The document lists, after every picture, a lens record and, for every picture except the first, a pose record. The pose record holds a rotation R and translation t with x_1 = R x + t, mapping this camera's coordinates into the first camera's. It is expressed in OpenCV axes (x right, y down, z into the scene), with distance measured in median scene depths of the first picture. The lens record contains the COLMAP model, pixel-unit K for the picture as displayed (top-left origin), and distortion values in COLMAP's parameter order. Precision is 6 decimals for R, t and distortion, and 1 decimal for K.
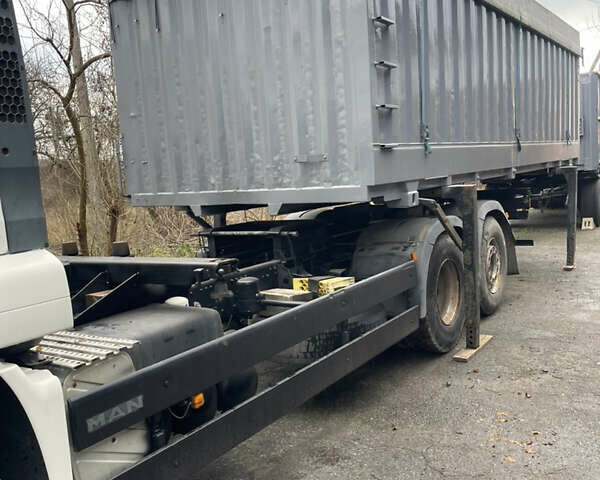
lens RADIAL K [[596.0, 0, 295.1], [0, 596.0, 250.3], [0, 0, 1]] dist [0.051862, 0.000000]
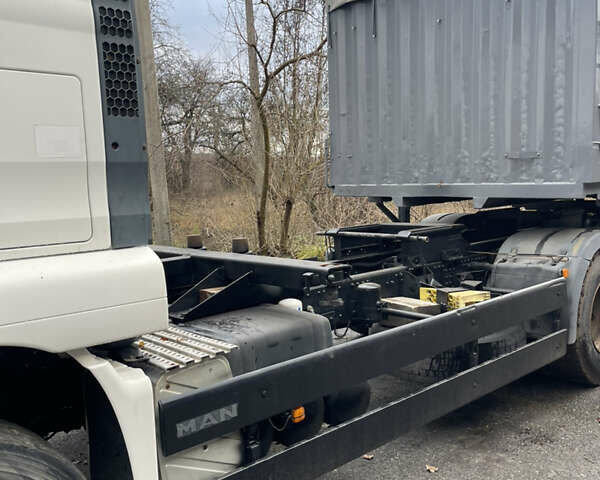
lens RADIAL K [[596.0, 0, 295.9], [0, 596.0, 238.4], [0, 0, 1]] dist [0.051862, 0.000000]
pose [[0.969841, 0.058158, -0.236697, 0.031981], [-0.061462, 0.998088, -0.006599, -0.013530], [0.235861, 0.020948, 0.971561, 0.069223]]
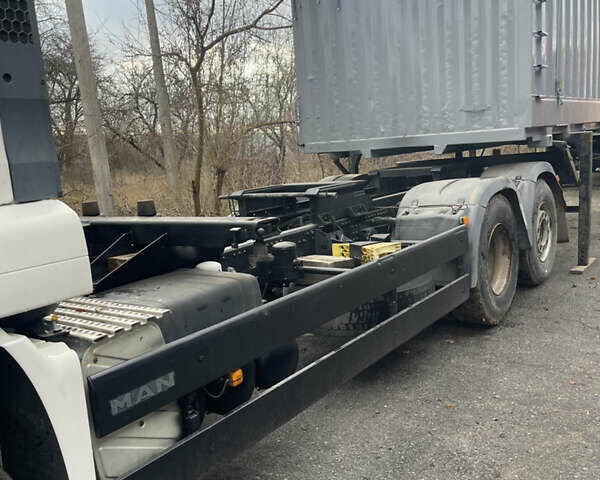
lens RADIAL K [[596.0, 0, 300.2], [0, 596.0, 246.3], [0, 0, 1]] dist [0.051862, 0.000000]
pose [[0.999628, 0.002917, -0.027113, -0.036335], [-0.001824, 0.999188, 0.040260, 0.018837], [0.027208, -0.040196, 0.998821, 0.110239]]
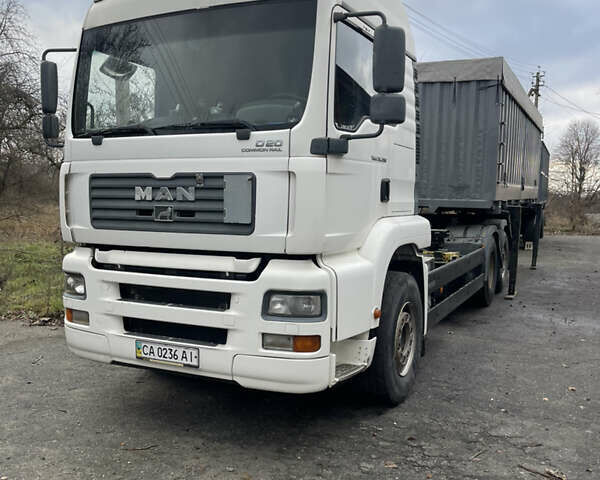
lens RADIAL K [[596.0, 0, 299.6], [0, 596.0, 241.5], [0, 0, 1]] dist [0.051862, 0.000000]
pose [[0.985661, 0.061142, 0.157270, -0.835563], [-0.051234, 0.996483, -0.066304, 0.197670], [-0.160771, 0.057296, 0.985327, -0.894689]]
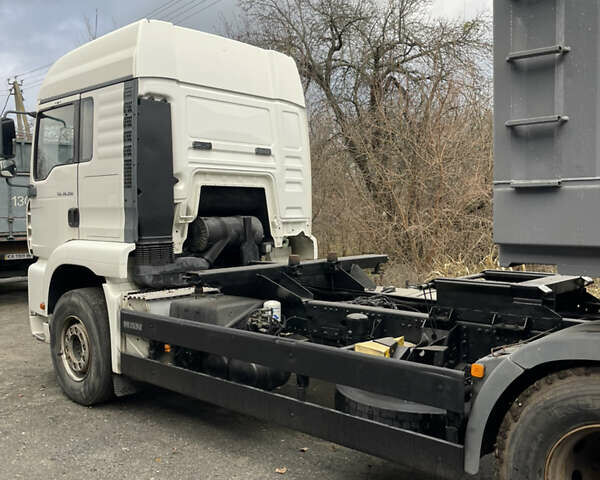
lens RADIAL K [[596.0, 0, 312.0], [0, 596.0, 245.2], [0, 0, 1]] dist [0.051862, 0.000000]
pose [[-0.128377, 0.130895, -0.983049, 1.118142], [-0.109915, 0.983266, 0.145278, -0.256367], [0.985616, 0.126702, -0.111842, 1.243766]]
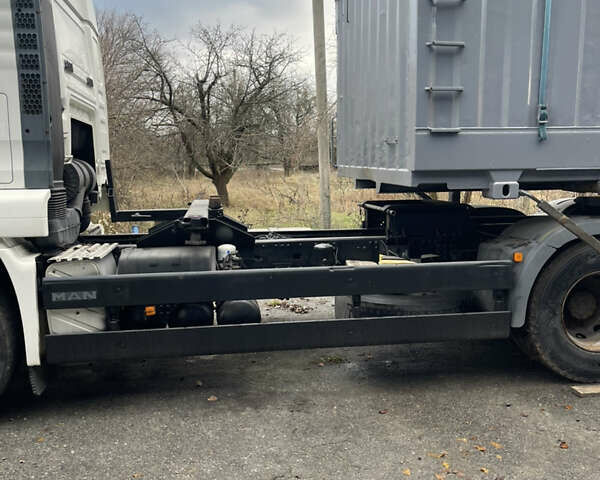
lens RADIAL K [[596.0, 0, 302.4], [0, 596.0, 242.0], [0, 0, 1]] dist [0.051862, 0.000000]
pose [[0.679526, 0.158870, -0.716243, 0.854891], [-0.133828, 0.986734, 0.091900, -0.069133], [0.721342, 0.033405, 0.691773, 0.222904]]
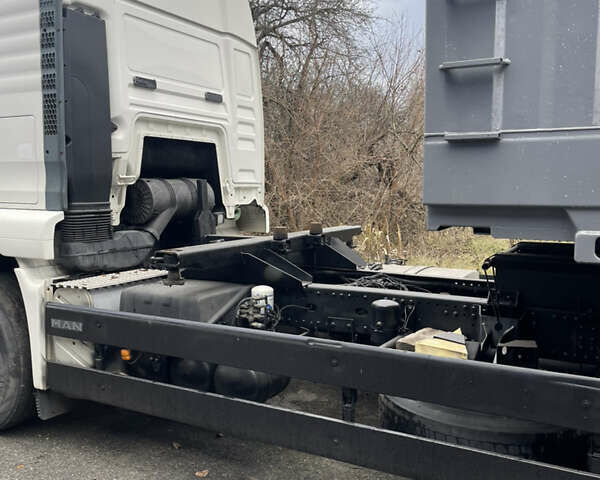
lens RADIAL K [[596.0, 0, 310.4], [0, 596.0, 247.3], [0, 0, 1]] dist [0.051862, 0.000000]
pose [[0.102219, 0.180501, -0.978249, 0.834489], [-0.137353, 0.976541, 0.165834, -0.176448], [0.985234, 0.117414, 0.124613, 0.958213]]
